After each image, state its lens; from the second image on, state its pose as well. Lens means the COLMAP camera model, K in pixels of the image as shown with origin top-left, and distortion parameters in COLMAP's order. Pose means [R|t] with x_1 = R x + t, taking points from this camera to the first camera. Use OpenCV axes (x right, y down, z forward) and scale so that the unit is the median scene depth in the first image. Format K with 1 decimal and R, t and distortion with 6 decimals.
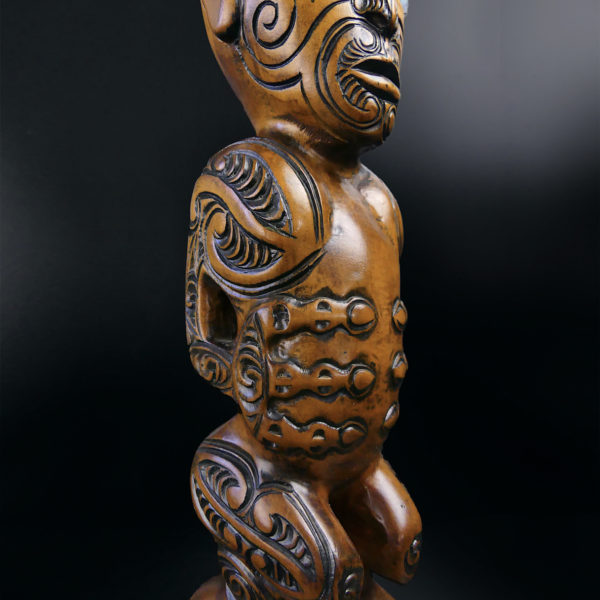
lens RADIAL K [[495.4, 0, 300.6], [0, 495.4, 291.8], [0, 0, 1]] dist [-0.021296, -0.003847]
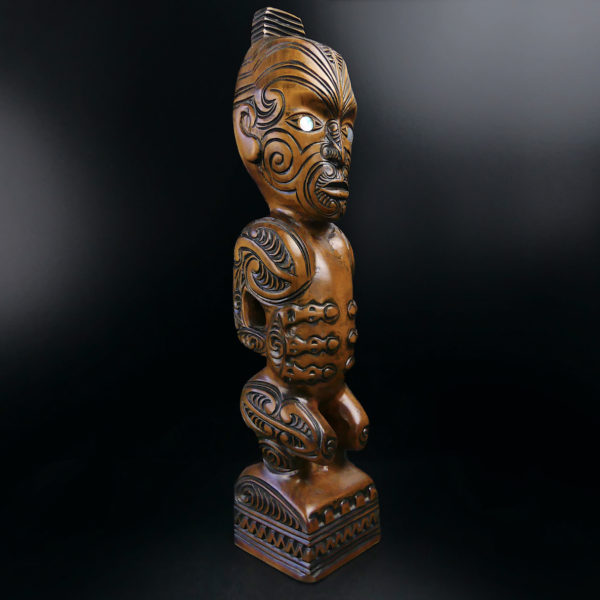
lens RADIAL K [[553.0, 0, 299.5], [0, 553.0, 278.0], [0, 0, 1]] dist [-0.005505, -0.002067]
pose [[0.998225, -0.039214, 0.044818, -0.093470], [0.037029, 0.998132, 0.048597, -0.192197], [-0.046640, -0.046851, 0.997812, -1.138246]]
